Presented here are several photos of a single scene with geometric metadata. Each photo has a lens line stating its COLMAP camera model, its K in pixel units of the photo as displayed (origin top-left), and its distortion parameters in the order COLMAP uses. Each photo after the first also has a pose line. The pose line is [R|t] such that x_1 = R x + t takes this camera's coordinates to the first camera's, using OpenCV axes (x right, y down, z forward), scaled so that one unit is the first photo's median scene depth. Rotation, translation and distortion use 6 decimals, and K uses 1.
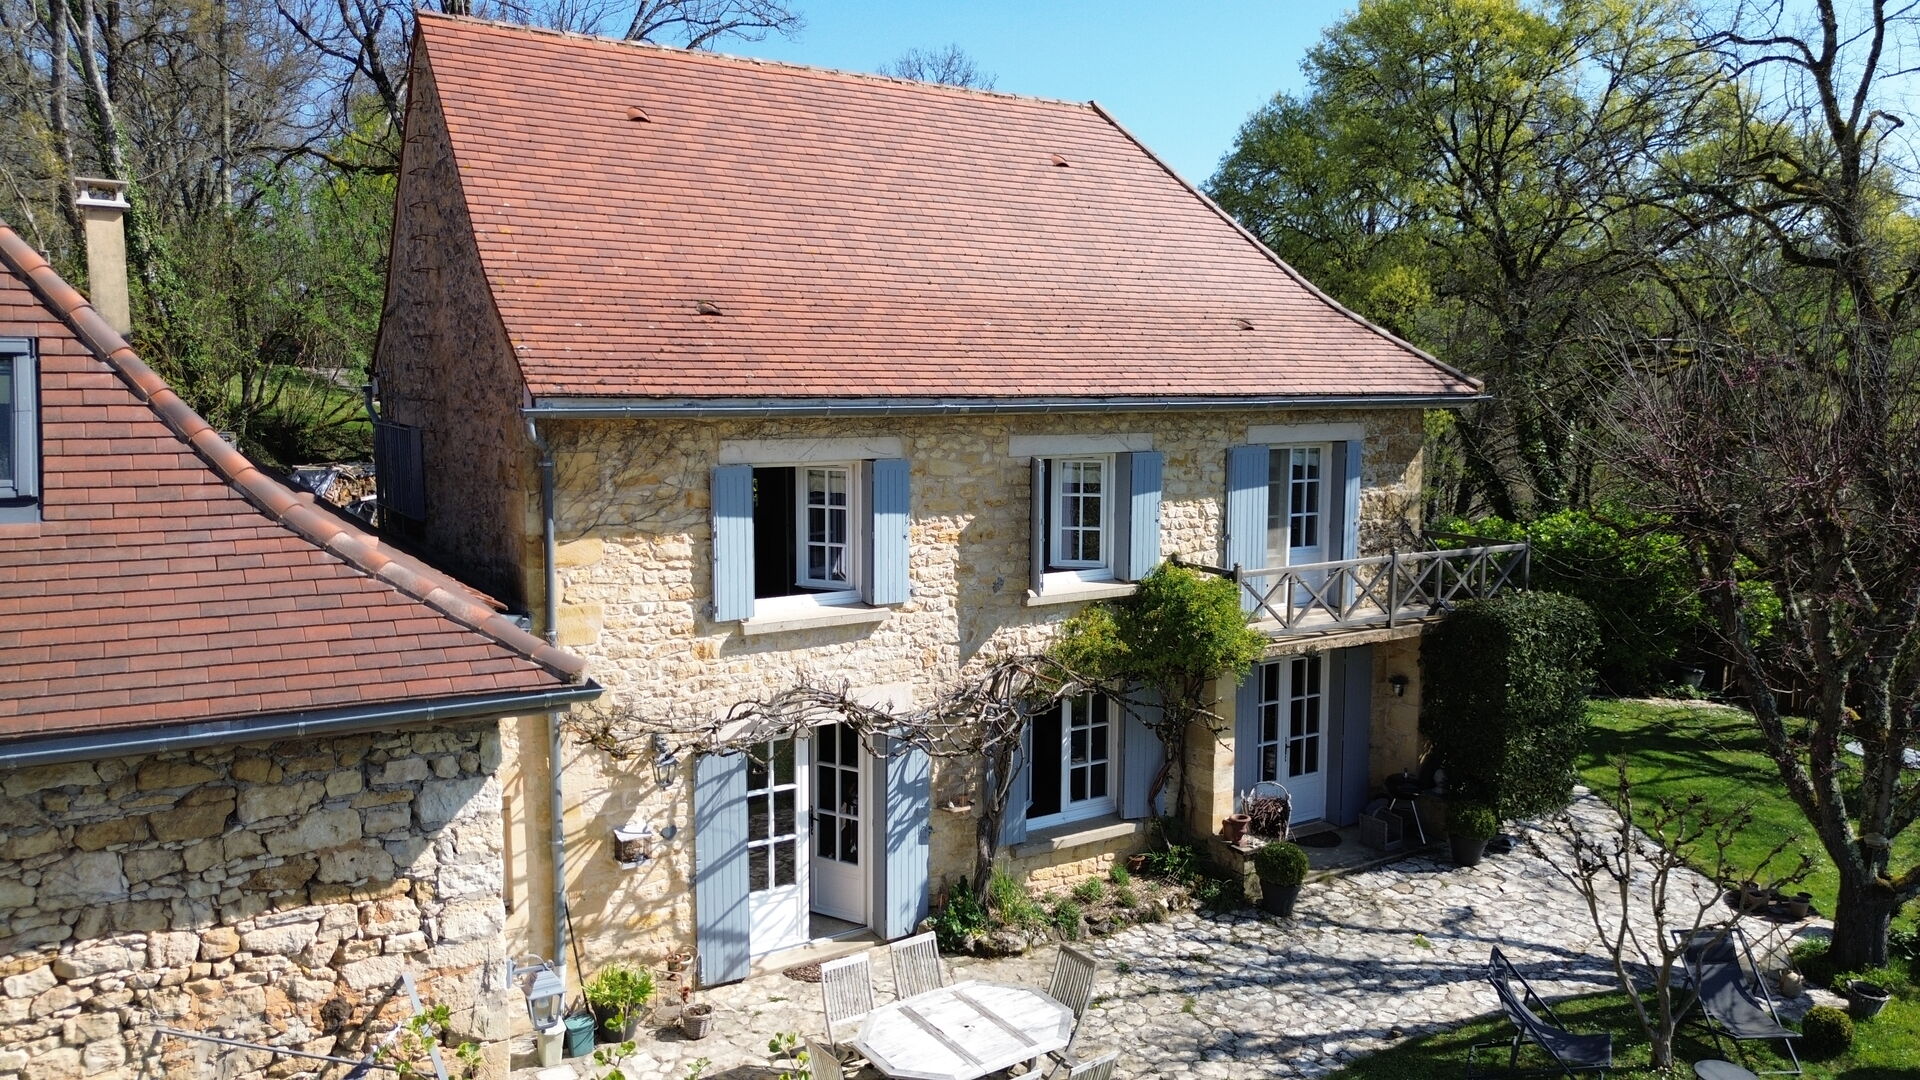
lens RADIAL K [[1365.4, 0, 960.0], [0, 1365.4, 540.0], [0, 0, 1]] dist [0.012435, -0.005847]
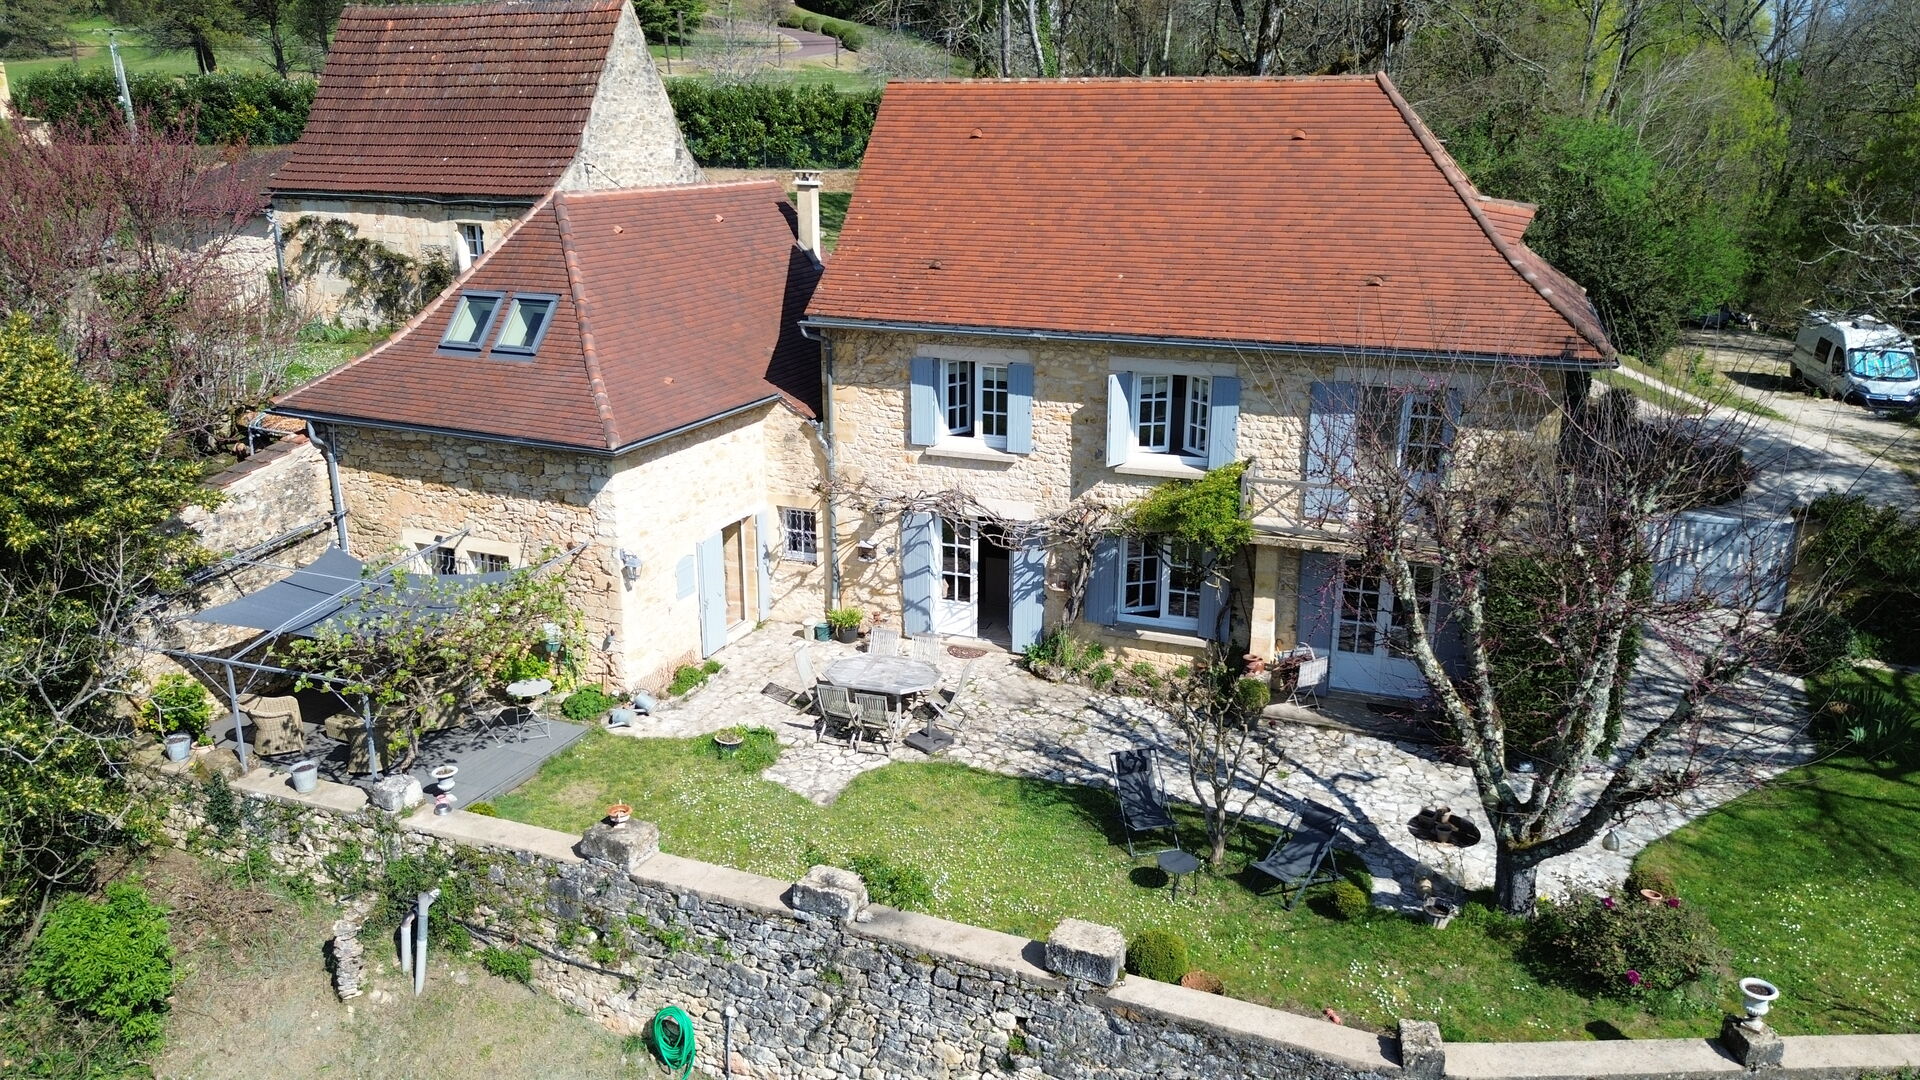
lens RADIAL K [[1347.9, 0, 960.0], [0, 1347.9, 540.0], [0, 0, 1]] dist [0.038935, -0.007478]
pose [[0.607577, 0.228182, -0.760778, 1.109001], [-0.100435, 0.972227, 0.211393, -0.177260], [0.787885, -0.052029, 0.613621, -0.048312]]
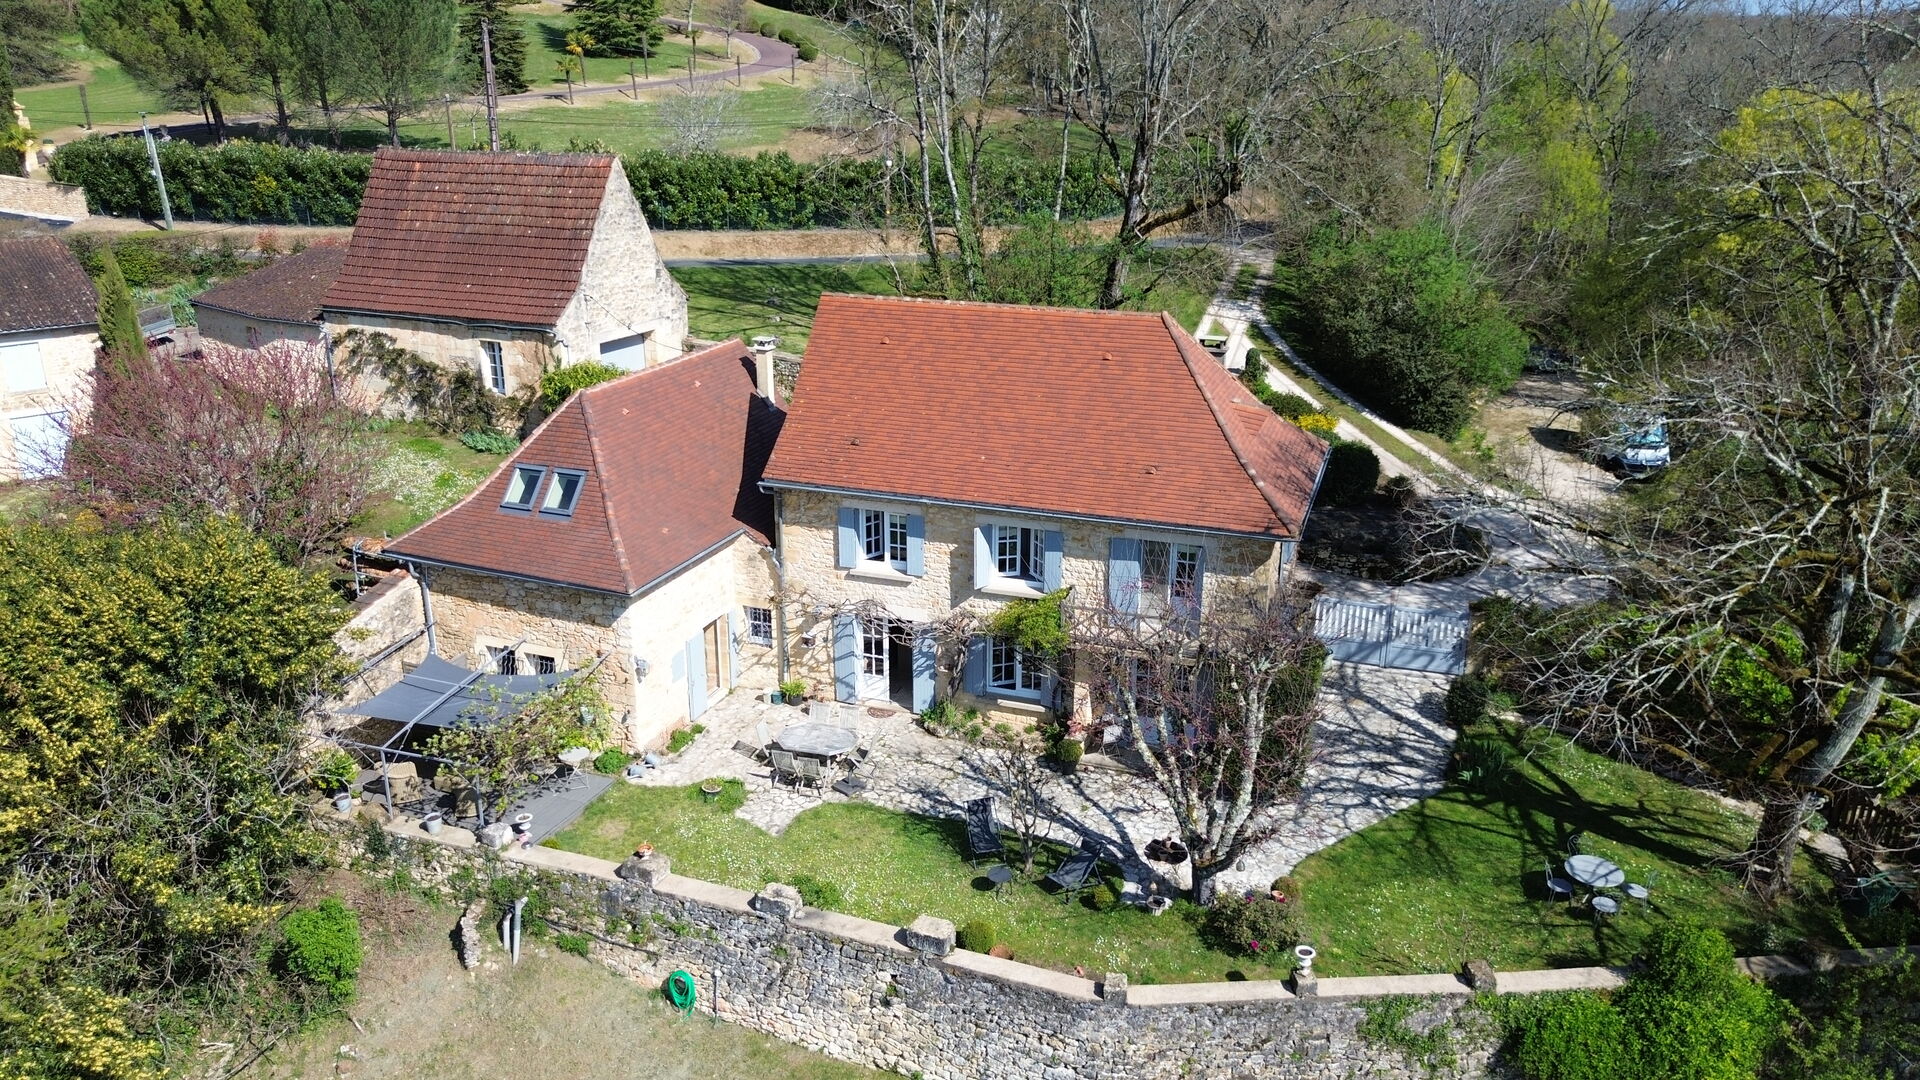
lens RADIAL K [[1347.9, 0, 960.0], [0, 1347.9, 540.0], [0, 0, 1]] dist [0.038935, -0.007478]
pose [[0.628334, 0.251766, -0.736078, 1.586256], [-0.101265, 0.964603, 0.243488, -0.547914], [0.771325, -0.078453, 0.631588, -0.356637]]
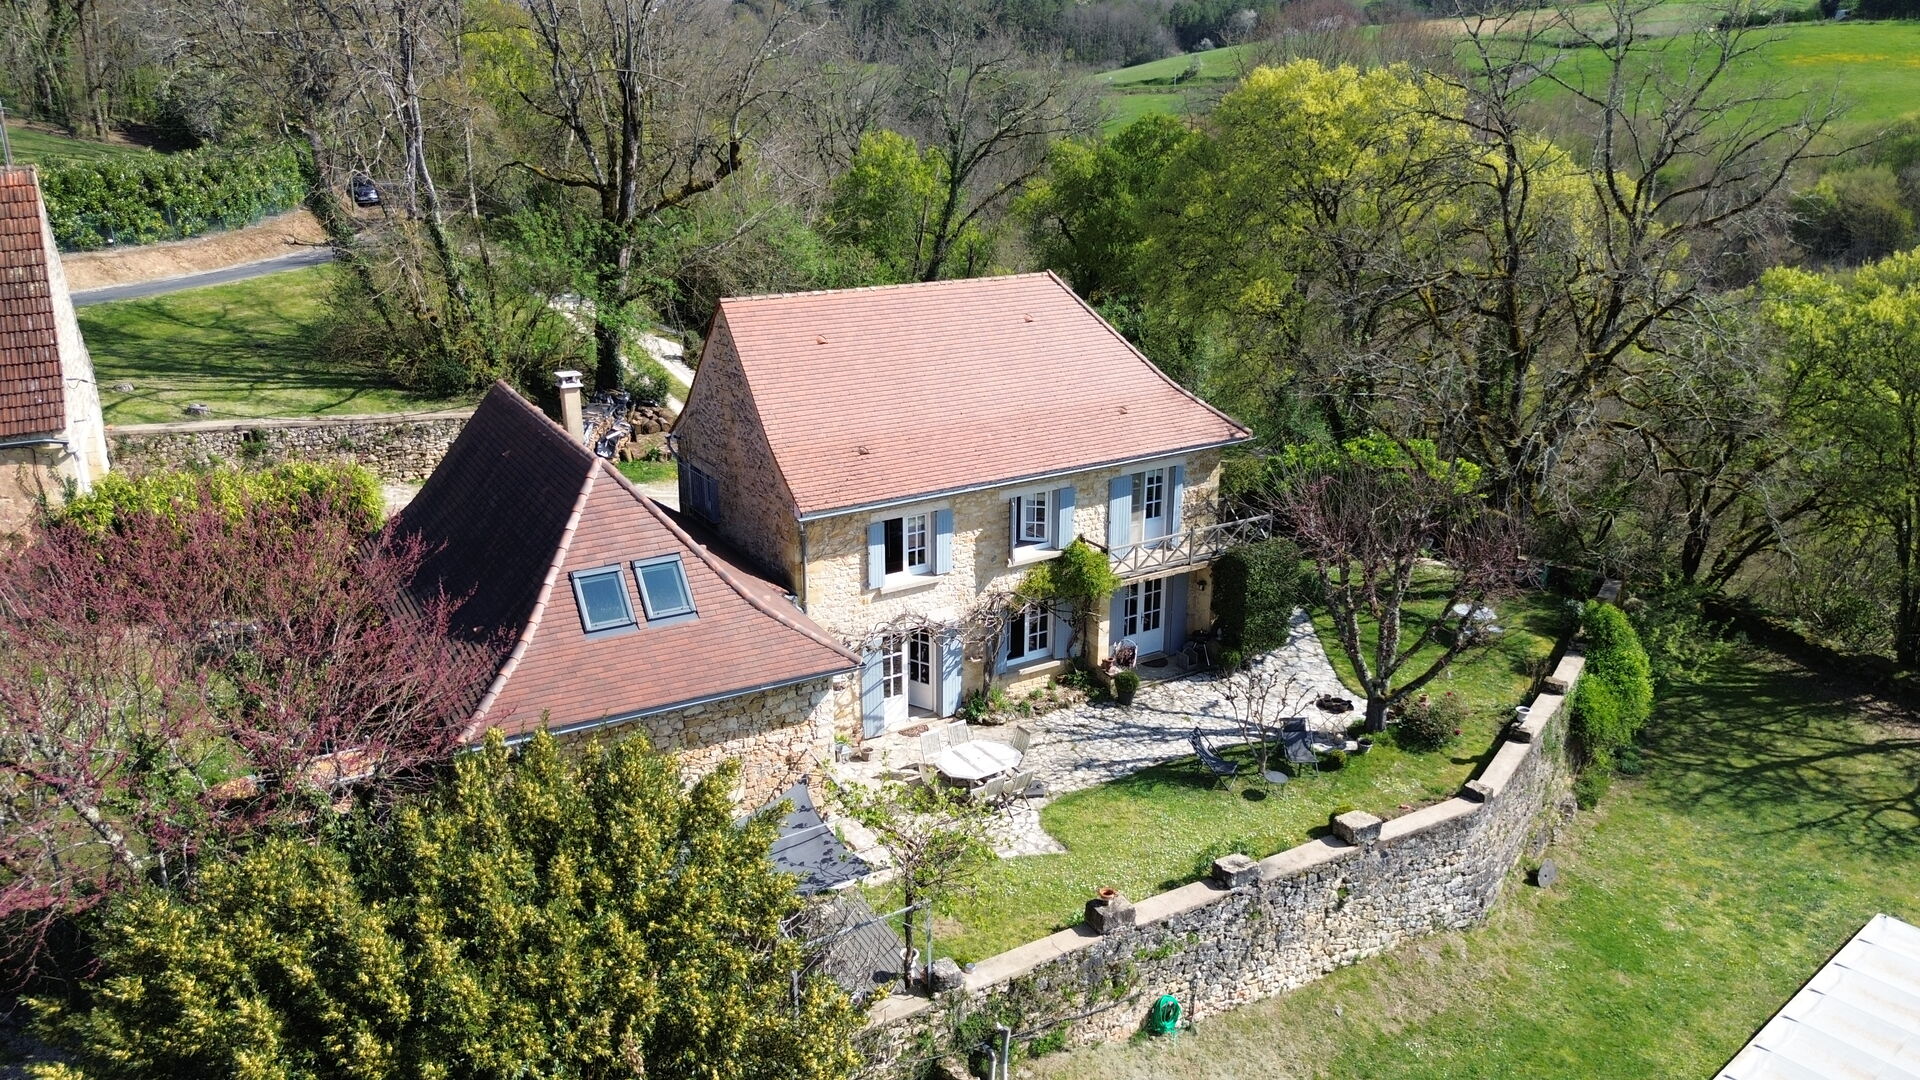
lens RADIAL K [[1347.9, 0, 960.0], [0, 1347.9, 540.0], [0, 0, 1]] dist [0.038935, -0.007478]
pose [[0.999929, 0.000987, -0.011888, 0.000129], [0.001471, 0.978764, 0.204984, -0.432120], [0.011838, -0.204986, 0.978693, -1.068857]]
